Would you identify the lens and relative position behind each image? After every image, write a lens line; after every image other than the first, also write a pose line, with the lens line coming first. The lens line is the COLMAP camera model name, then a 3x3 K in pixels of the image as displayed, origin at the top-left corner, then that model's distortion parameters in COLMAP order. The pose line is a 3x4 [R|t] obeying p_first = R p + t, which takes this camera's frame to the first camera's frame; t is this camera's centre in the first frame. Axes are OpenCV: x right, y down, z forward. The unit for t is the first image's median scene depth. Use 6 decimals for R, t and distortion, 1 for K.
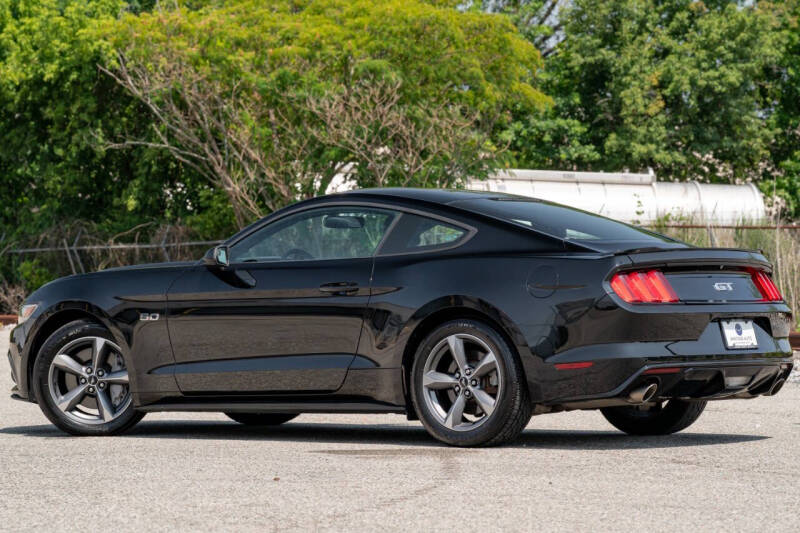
lens RADIAL K [[2986.4, 0, 400.0], [0, 2986.4, 266.5], [0, 0, 1]] dist [0.234538, -0.447704]
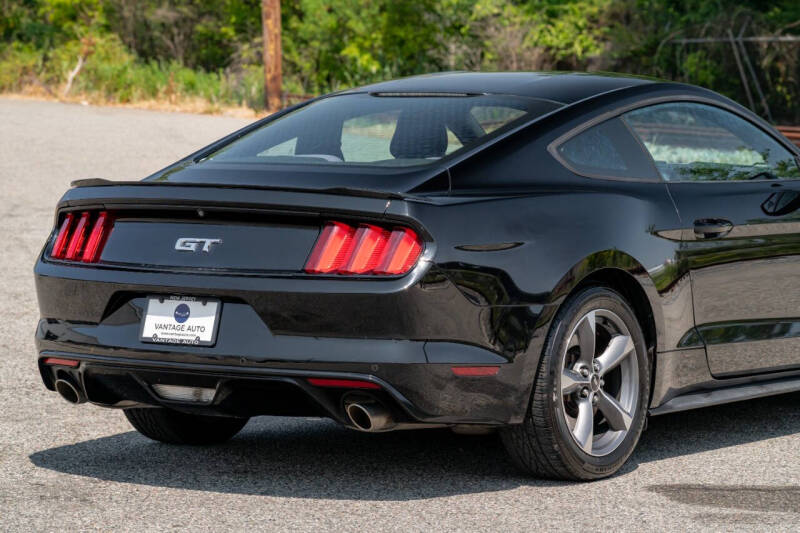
lens RADIAL K [[2986.4, 0, 400.0], [0, 2986.4, 266.5], [0, 0, 1]] dist [0.234538, -0.447704]
pose [[0.968708, 0.027609, -0.246663, 0.025989], [-0.008019, 0.996757, 0.080074, -0.013183], [0.248073, -0.075591, 0.965788, 0.115269]]
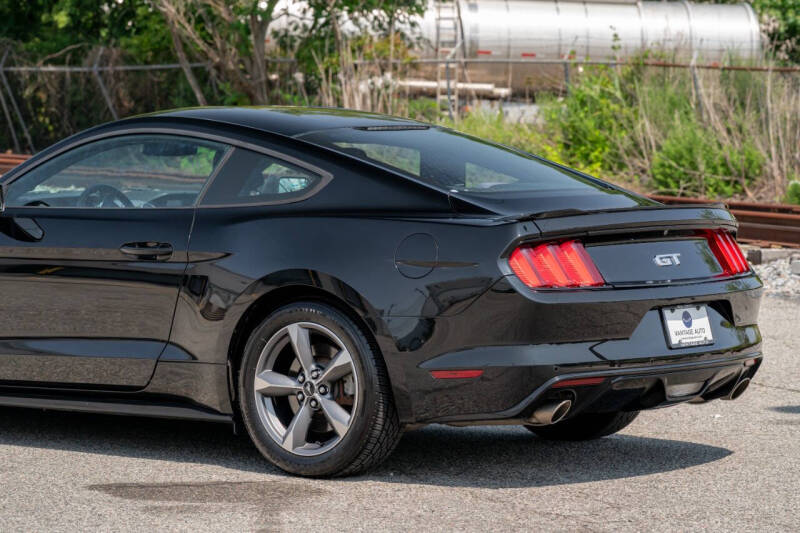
lens RADIAL K [[3062.5, 0, 400.0], [0, 3062.5, 266.5], [0, 0, 1]] dist [0.141960, 1.415423]
pose [[0.999920, 0.012018, 0.003938, 0.013596], [-0.012253, 0.997710, 0.066523, -0.013799], [-0.003129, -0.066566, 0.997777, 0.086921]]
